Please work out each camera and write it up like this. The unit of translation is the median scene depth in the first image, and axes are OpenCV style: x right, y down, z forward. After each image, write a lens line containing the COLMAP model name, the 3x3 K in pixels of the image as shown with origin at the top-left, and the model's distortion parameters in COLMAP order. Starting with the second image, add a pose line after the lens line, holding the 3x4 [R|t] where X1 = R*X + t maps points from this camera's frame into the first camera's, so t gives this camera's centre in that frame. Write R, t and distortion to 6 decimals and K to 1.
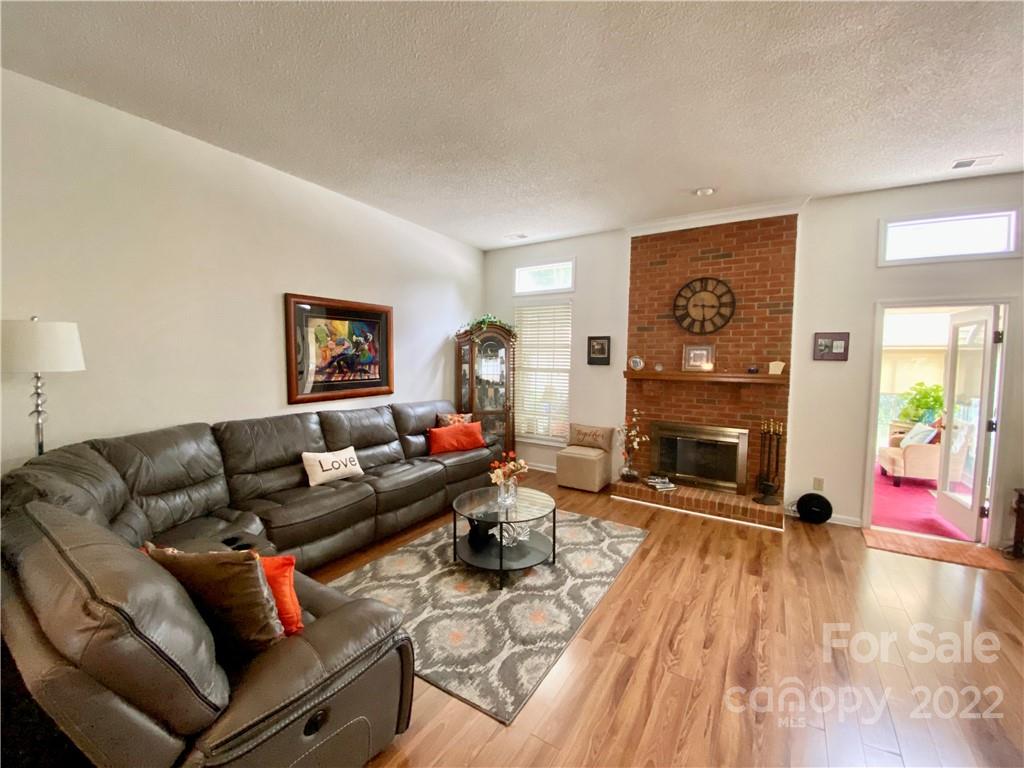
lens RADIAL K [[409.1, 0, 508.5], [0, 409.1, 383.9], [0, 0, 1]] dist [0.004752, -0.008614]
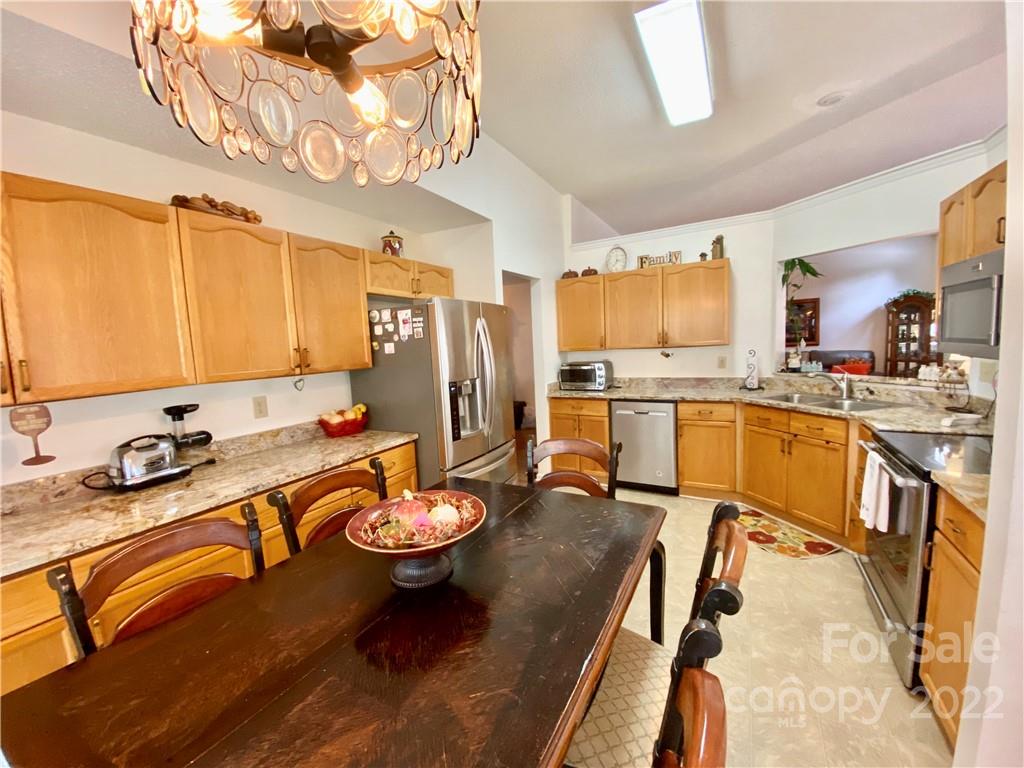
lens RADIAL K [[409.1, 0, 511.7], [0, 409.1, 380.4], [0, 0, 1]] dist [0.004752, -0.008614]
pose [[0.060254, 0.081839, -0.994823, 1.614579], [-0.014958, 0.996595, 0.081079, 0.059569], [0.998071, 0.009996, 0.061273, -0.540071]]
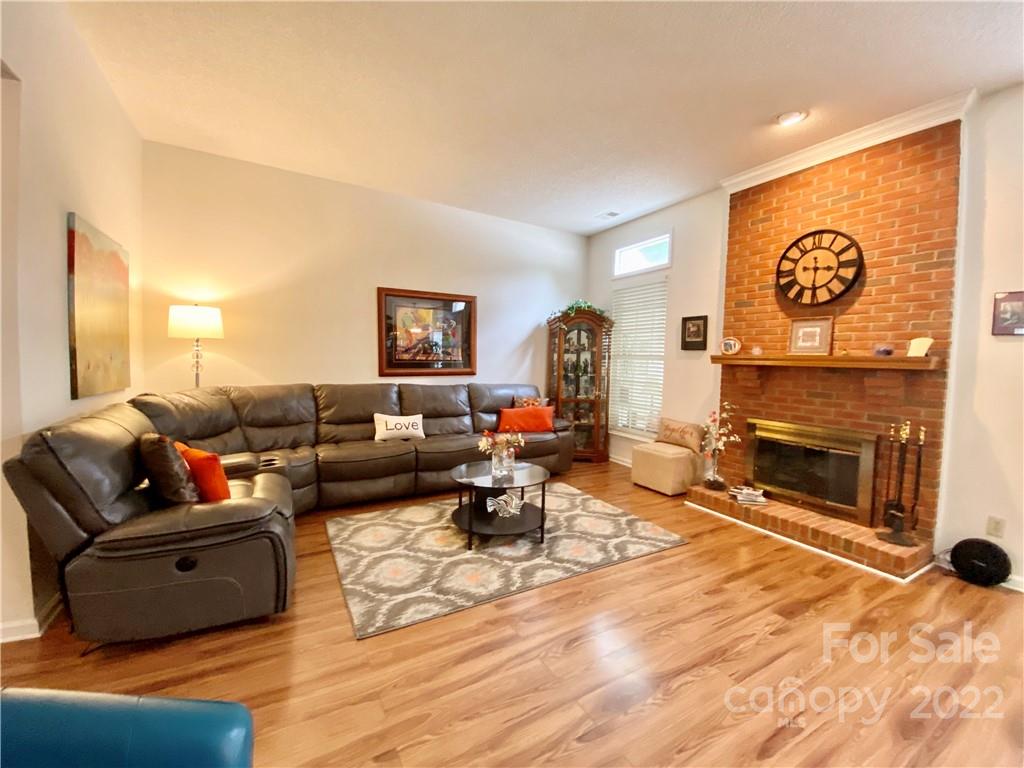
lens RADIAL K [[409.1, 0, 513.2], [0, 409.1, 384.7], [0, 0, 1]] dist [0.004752, -0.008614]
pose [[0.884890, 0.038370, -0.464217, 0.347549], [-0.041292, 0.999140, 0.003874, 0.045537], [0.463967, 0.015740, 0.885713, 0.075960]]
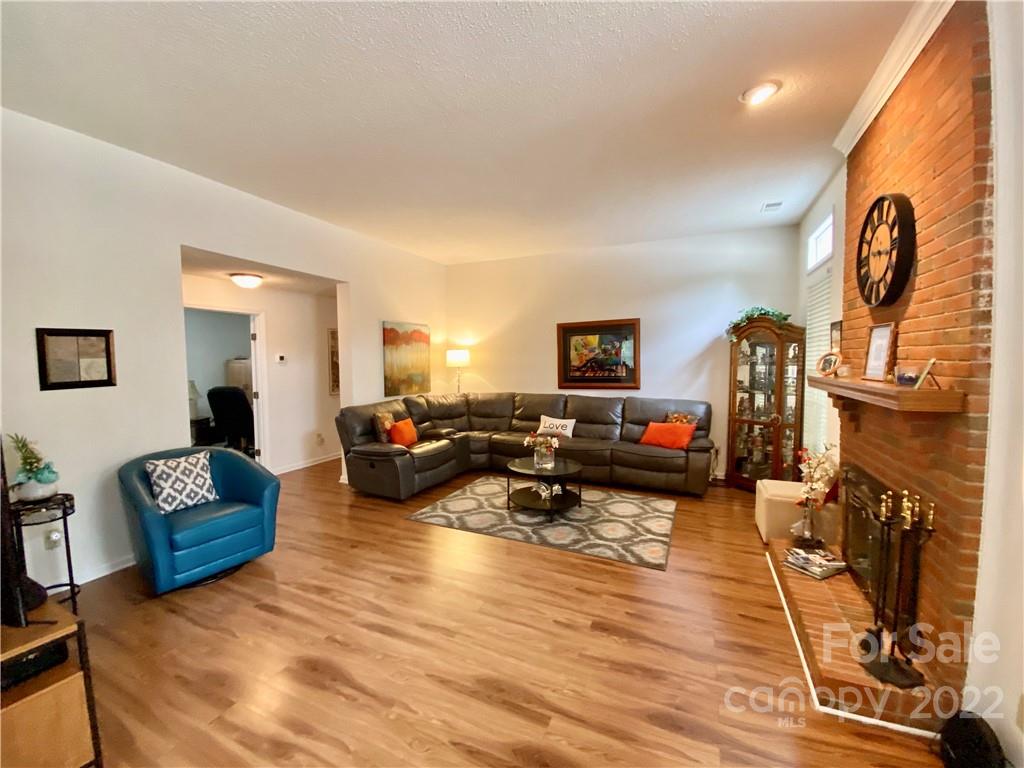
lens RADIAL K [[409.1, 0, 508.4], [0, 409.1, 380.1], [0, 0, 1]] dist [0.004752, -0.008614]
pose [[0.132750, 0.038105, -0.990417, 0.949608], [-0.051171, 0.998192, 0.031545, -0.024049], [0.989828, 0.046493, 0.134459, 0.487923]]
